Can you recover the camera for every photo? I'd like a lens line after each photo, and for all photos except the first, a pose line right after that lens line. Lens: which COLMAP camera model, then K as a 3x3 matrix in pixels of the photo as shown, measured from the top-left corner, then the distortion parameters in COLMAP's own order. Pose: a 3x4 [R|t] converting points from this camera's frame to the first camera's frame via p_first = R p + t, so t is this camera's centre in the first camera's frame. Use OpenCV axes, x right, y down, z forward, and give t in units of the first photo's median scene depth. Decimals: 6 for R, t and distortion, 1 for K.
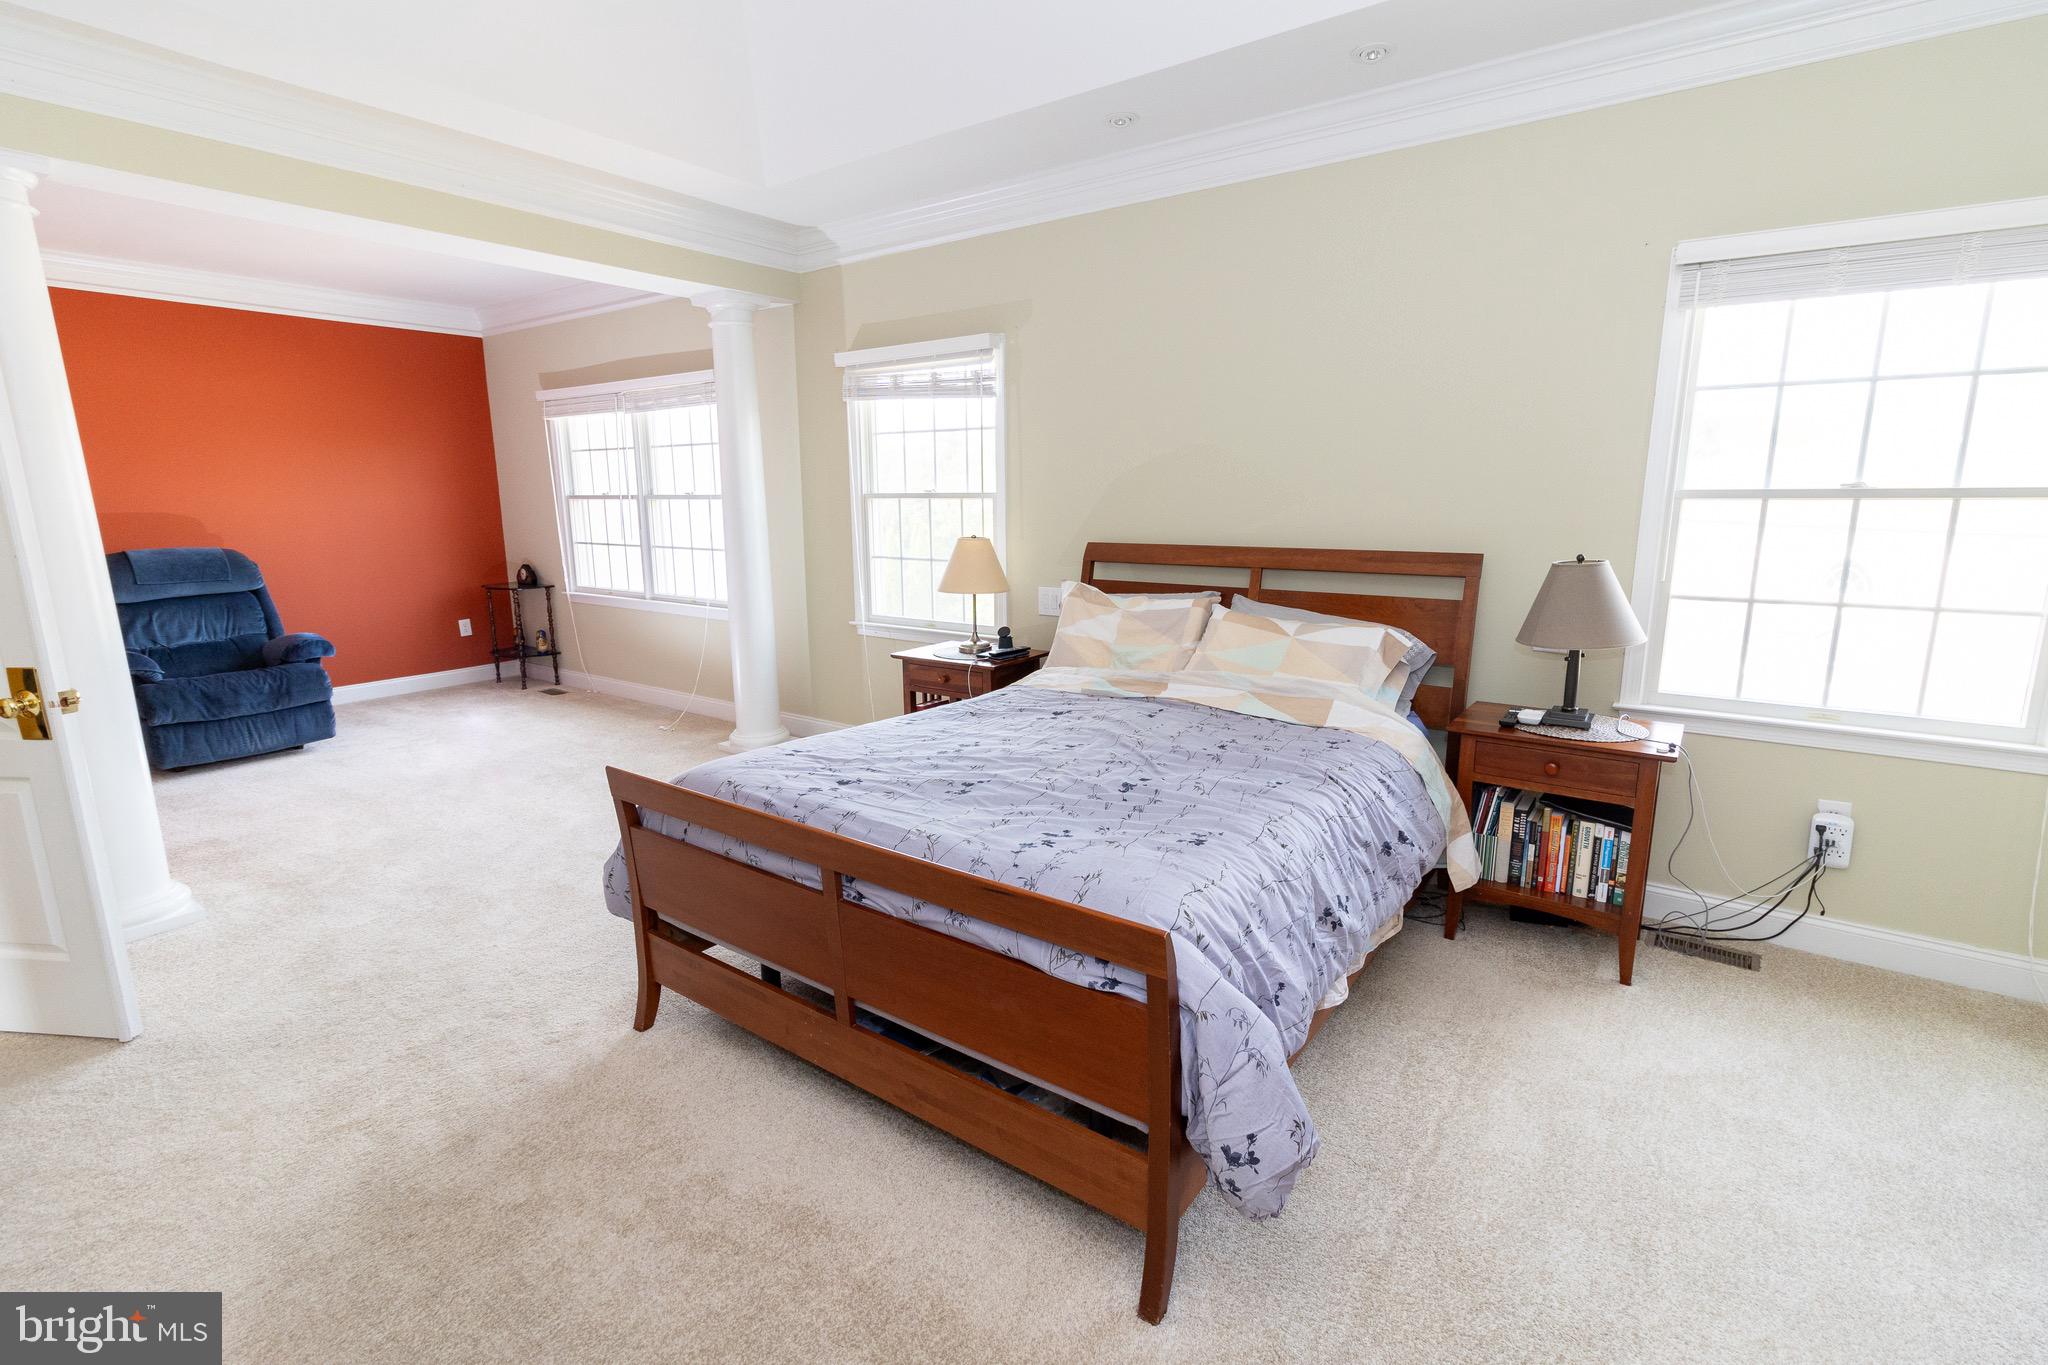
lens RADIAL K [[942.9, 0, 1031.9], [0, 942.9, 678.1], [0, 0, 1]] dist [-0.001454, -0.000251]
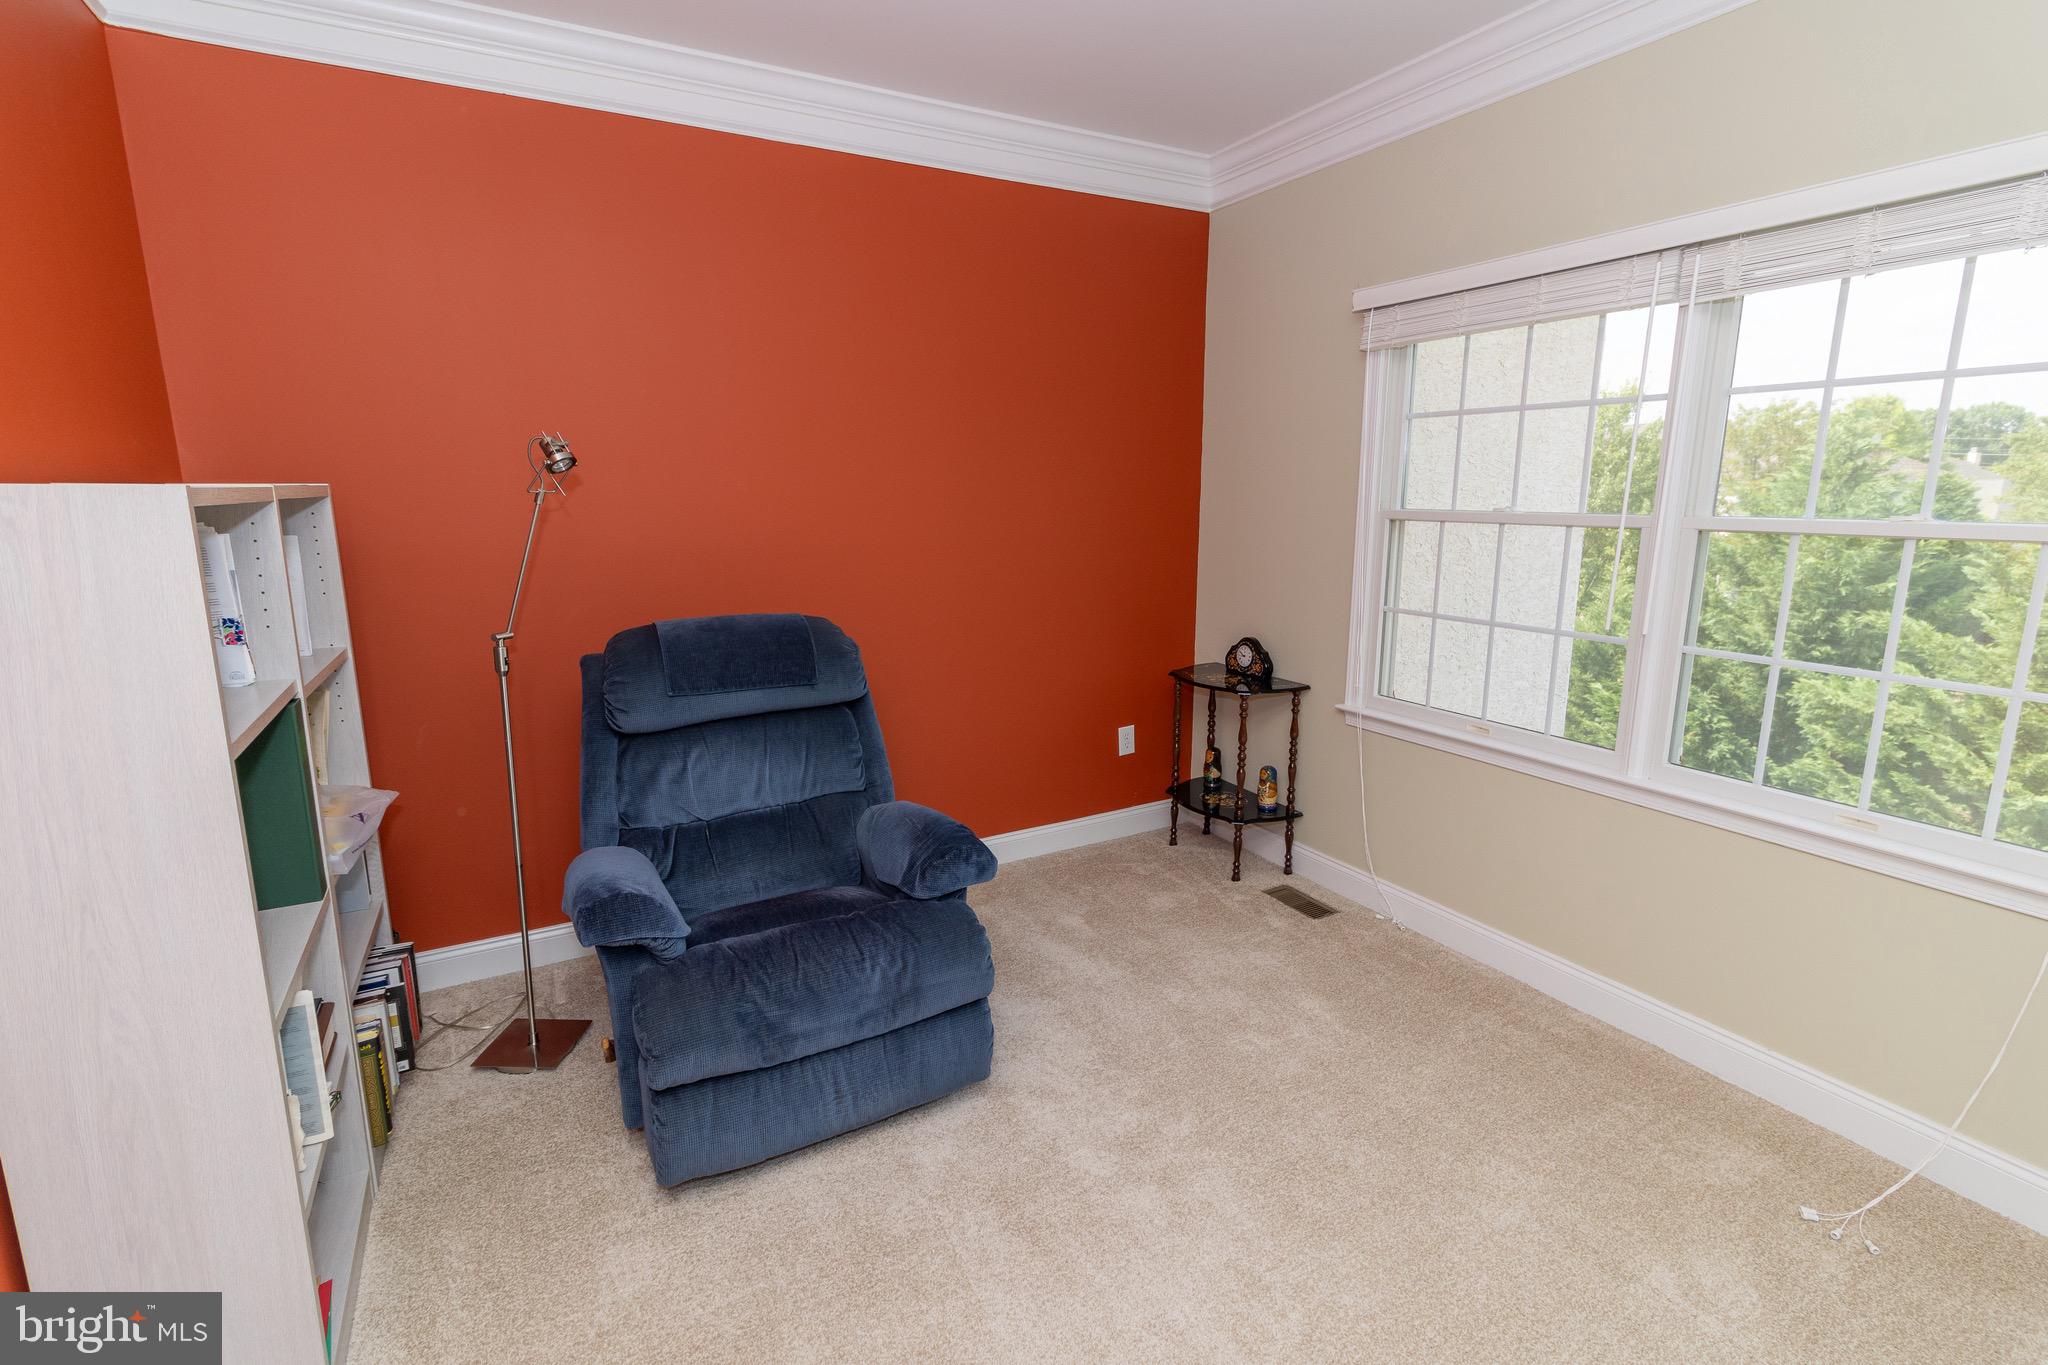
lens RADIAL K [[942.9, 0, 1022.4], [0, 942.9, 675.3], [0, 0, 1]] dist [-0.001454, -0.000251]
pose [[0.902306, 0.096021, -0.420267, -0.432418], [-0.093411, 0.995266, 0.026843, -0.103329], [0.420855, 0.015037, 0.907003, 0.472235]]
